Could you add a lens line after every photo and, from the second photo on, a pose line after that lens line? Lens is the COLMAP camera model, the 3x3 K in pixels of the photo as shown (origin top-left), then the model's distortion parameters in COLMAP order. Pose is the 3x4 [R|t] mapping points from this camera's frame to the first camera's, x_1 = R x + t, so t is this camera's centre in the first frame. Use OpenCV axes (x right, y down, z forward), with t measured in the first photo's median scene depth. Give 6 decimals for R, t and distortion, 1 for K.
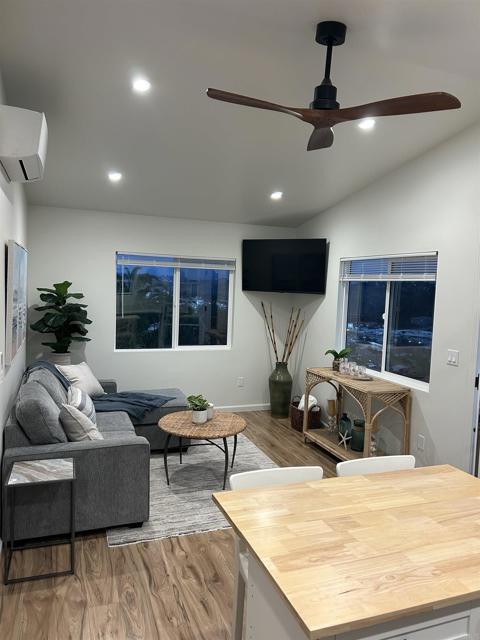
lens RADIAL K [[480.2, 0, 242.8], [0, 480.2, 317.2], [0, 0, 1]] dist [0.032941, -0.027496]
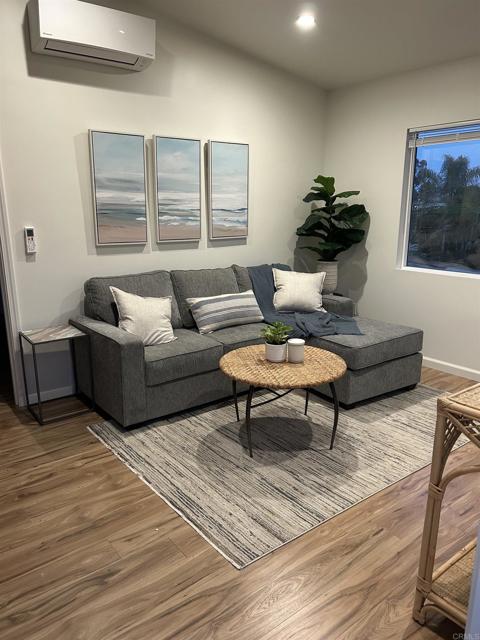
lens RADIAL K [[480.2, 0, 243.2], [0, 480.2, 323.5], [0, 0, 1]] dist [0.032941, -0.027496]
pose [[0.300179, 0.195570, -0.933619, 0.445543], [-0.053792, 0.980670, 0.188131, 0.029631], [0.952365, -0.006251, 0.304896, 0.608460]]
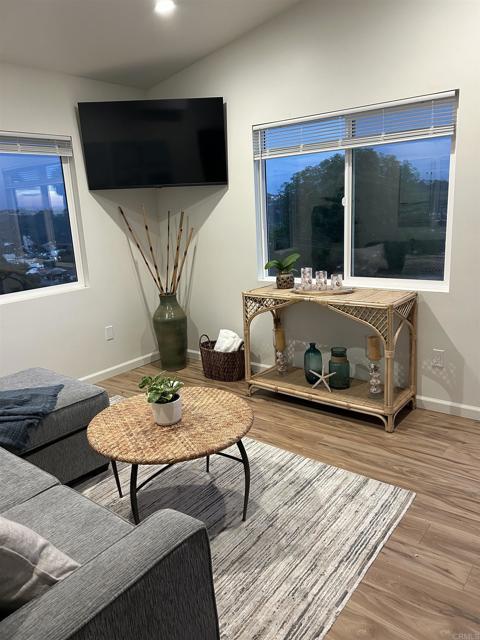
lens RADIAL K [[480.2, 0, 241.5], [0, 480.2, 322.9], [0, 0, 1]] dist [0.032941, -0.027496]
pose [[0.848900, -0.202346, 0.488288, -0.215254], [0.117058, 0.972852, 0.199641, 0.012044], [-0.515429, -0.112317, 0.849540, 0.423711]]
